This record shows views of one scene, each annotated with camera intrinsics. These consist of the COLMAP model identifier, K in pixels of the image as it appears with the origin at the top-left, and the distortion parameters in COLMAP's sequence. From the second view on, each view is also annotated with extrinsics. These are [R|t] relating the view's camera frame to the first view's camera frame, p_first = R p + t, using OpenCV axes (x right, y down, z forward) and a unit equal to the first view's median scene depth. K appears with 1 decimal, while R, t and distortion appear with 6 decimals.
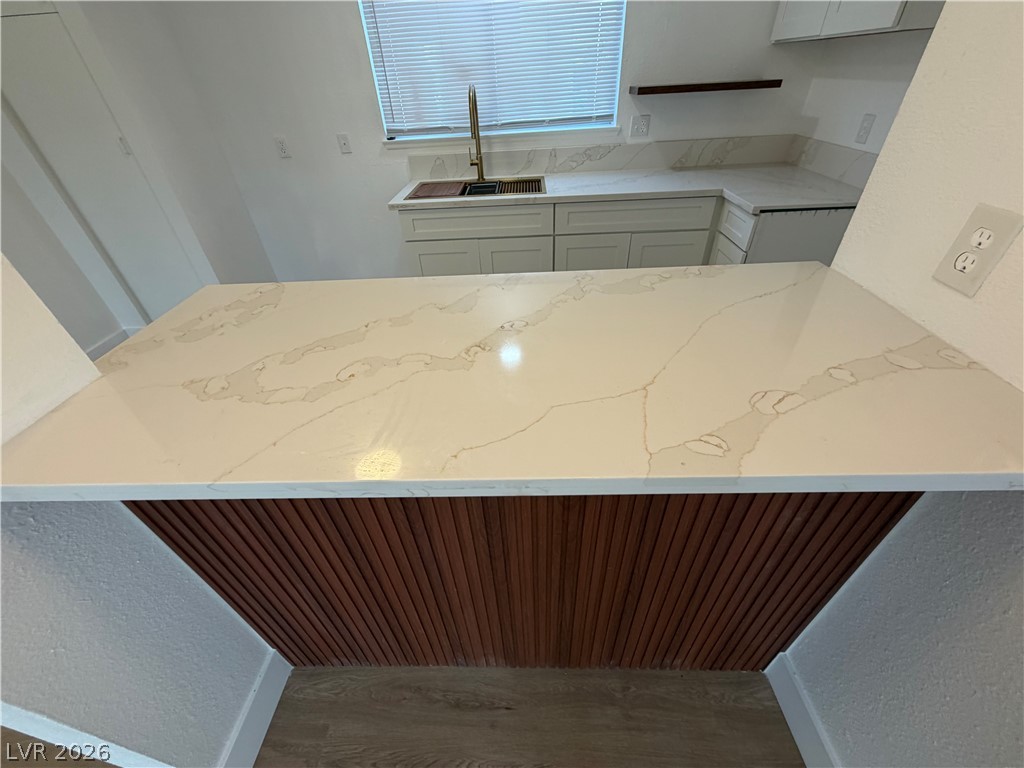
lens RADIAL K [[406.6, 0, 511.1], [0, 406.6, 385.0], [0, 0, 1]] dist [-0.000854, 0.000560]
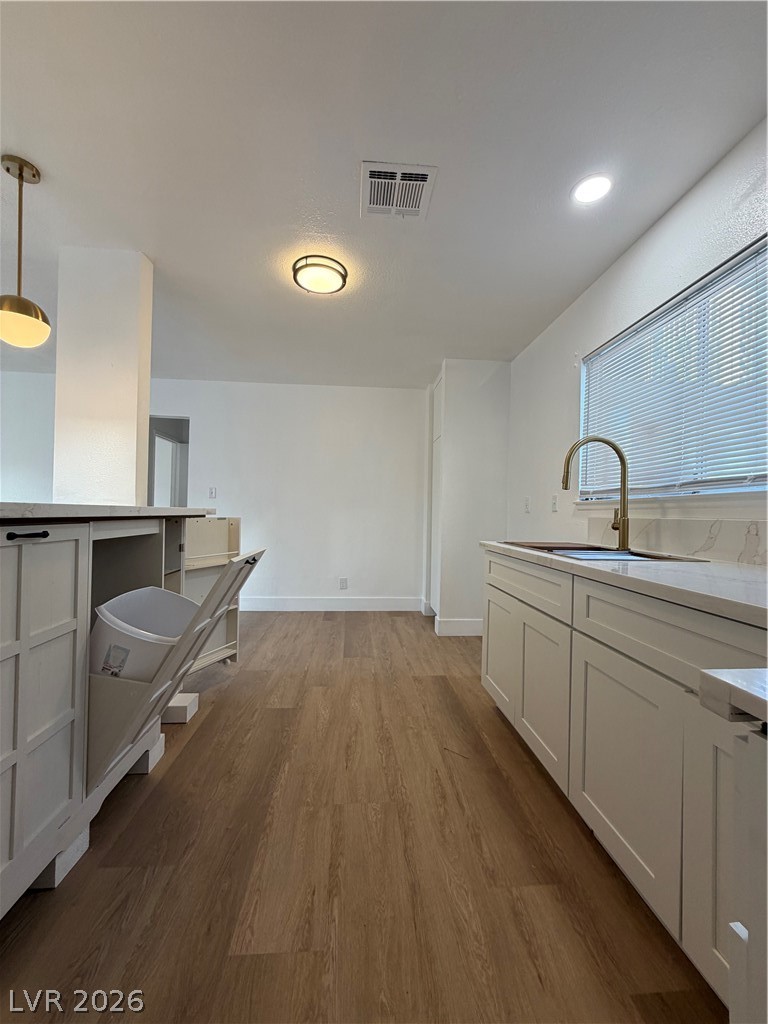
lens RADIAL K [[406.6, 0, 381.7], [0, 406.6, 506.3], [0, 0, 1]] dist [-0.000854, 0.000560]
pose [[0.099082, 0.037611, -0.994368, 0.596813], [-0.623778, 0.780920, -0.032618, -0.297850], [0.775296, 0.623497, 0.100837, 0.595723]]
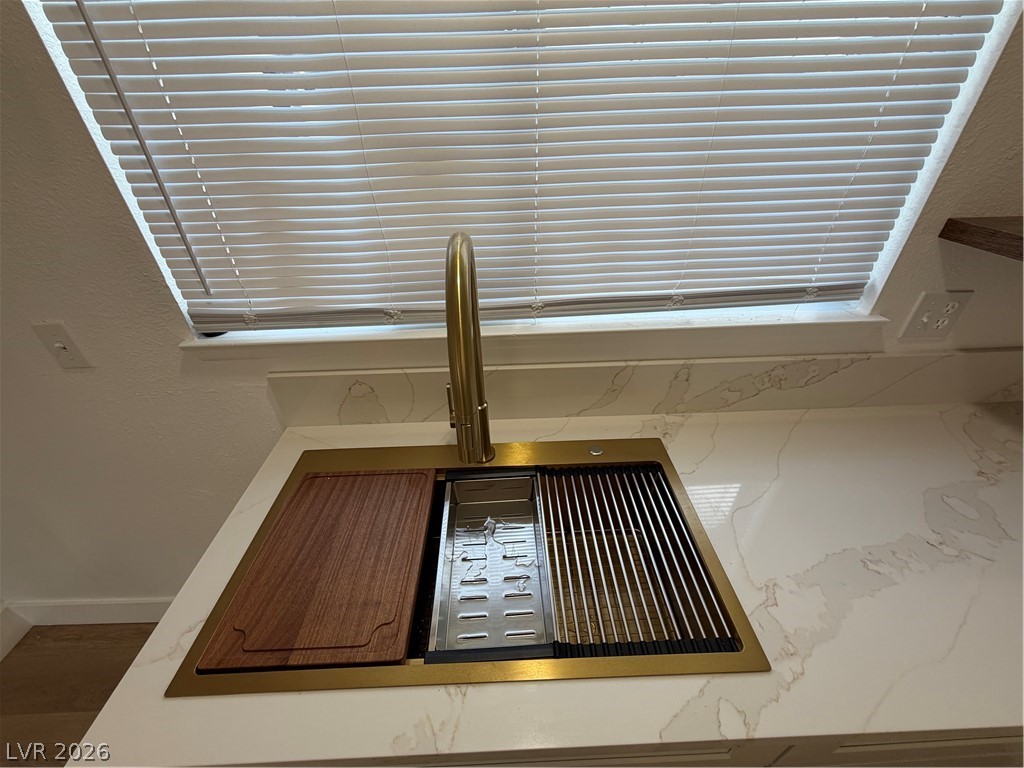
lens RADIAL K [[406.6, 0, 514.9], [0, 406.6, 381.8], [0, 0, 1]] dist [-0.000854, 0.000560]
pose [[0.997649, -0.007048, 0.068163, -0.072685], [0.011299, 0.998001, -0.062180, -0.570755], [-0.067589, 0.062804, 0.995735, 0.687014]]
